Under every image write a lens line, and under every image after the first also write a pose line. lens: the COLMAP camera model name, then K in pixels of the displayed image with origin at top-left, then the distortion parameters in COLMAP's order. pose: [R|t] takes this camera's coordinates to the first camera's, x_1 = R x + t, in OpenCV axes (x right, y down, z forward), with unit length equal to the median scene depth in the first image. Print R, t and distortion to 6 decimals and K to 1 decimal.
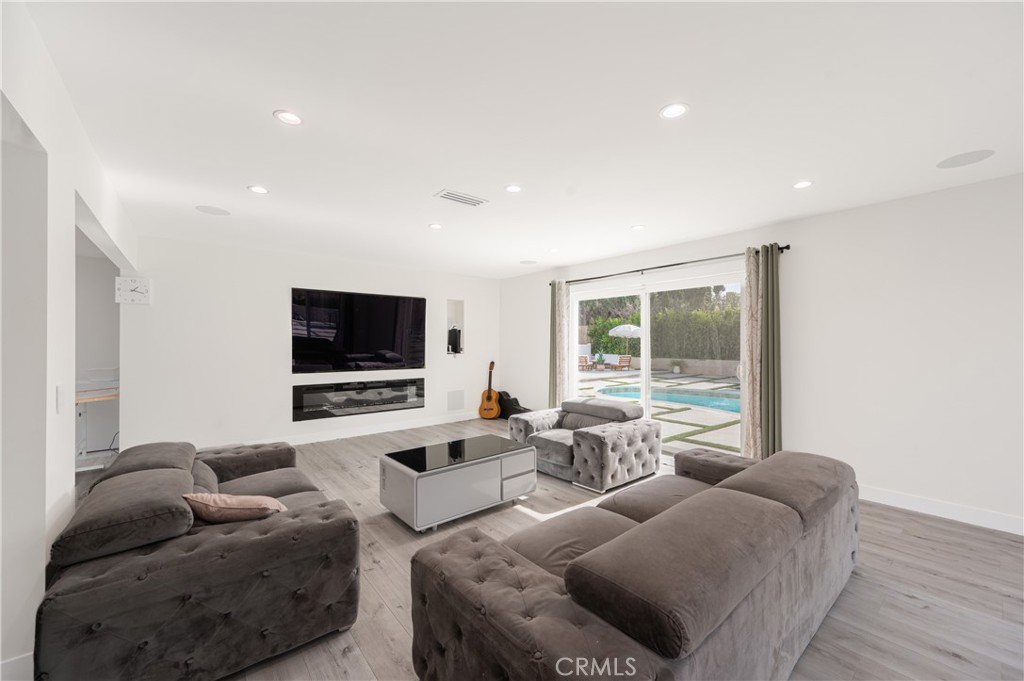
lens RADIAL K [[404.8, 0, 513.7], [0, 404.8, 343.6], [0, 0, 1]] dist [-0.004657, -0.000893]
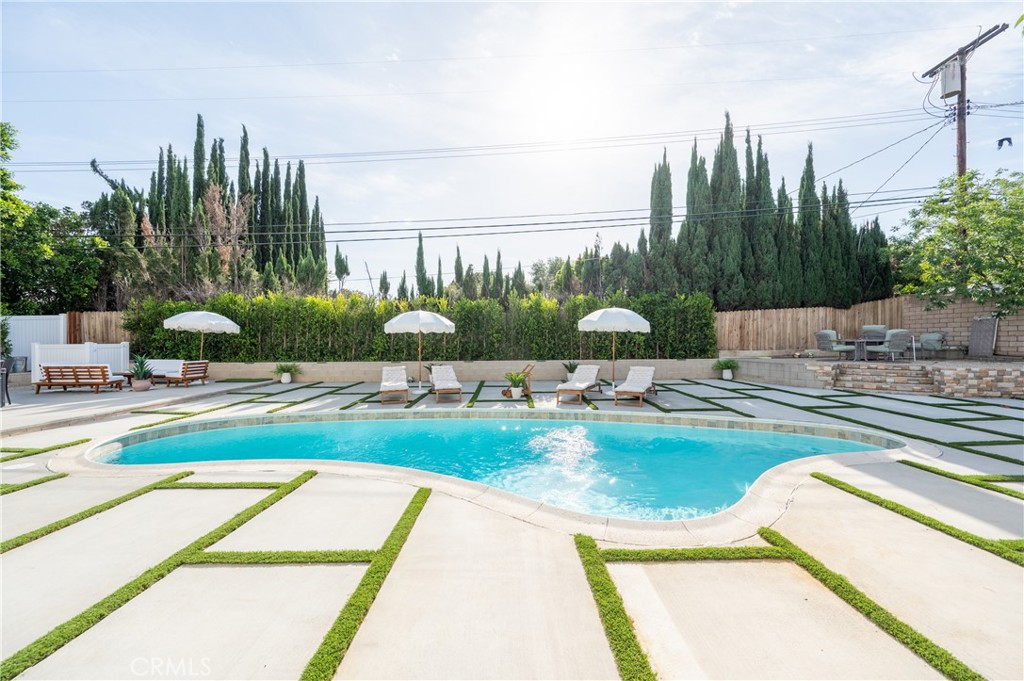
lens RADIAL K [[404.8, 0, 518.6], [0, 404.8, 338.0], [0, 0, 1]] dist [-0.004657, -0.000893]
pose [[0.617665, -0.001051, 0.786441, 0.095438], [0.004974, 0.999984, -0.002571, -0.001612], [-0.786426, 0.005500, 0.617660, 0.234443]]
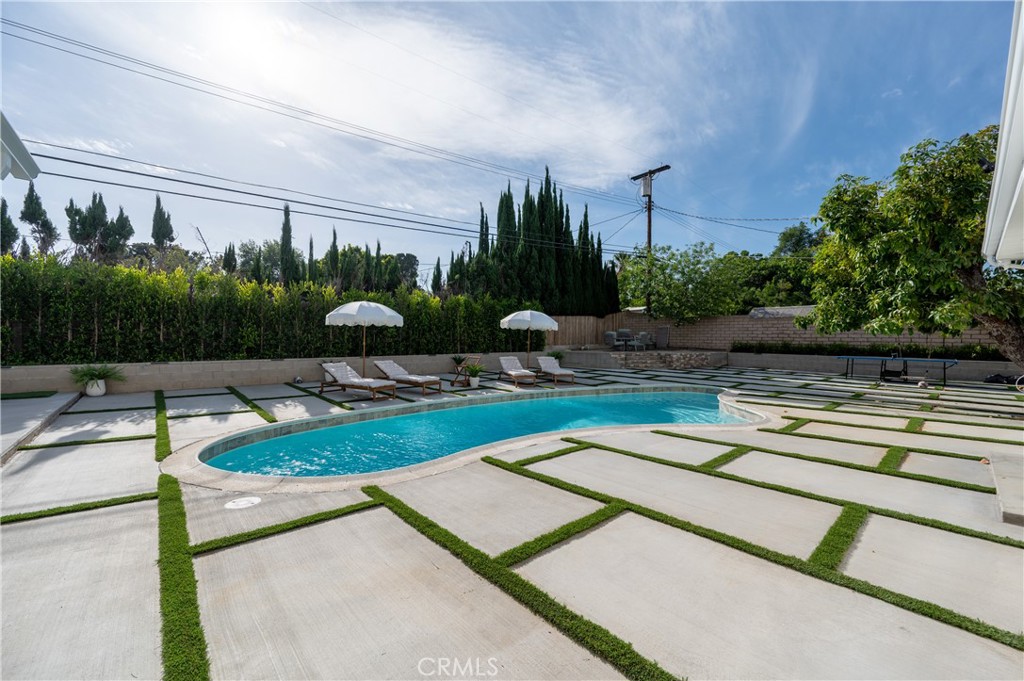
lens RADIAL K [[404.8, 0, 524.0], [0, 404.8, 340.3], [0, 0, 1]] dist [-0.004657, -0.000893]
pose [[-0.062617, -0.009557, 0.997992, -0.078926], [-0.009638, 0.999913, 0.008971, 0.001066], [-0.997991, -0.009057, -0.062703, 0.513913]]
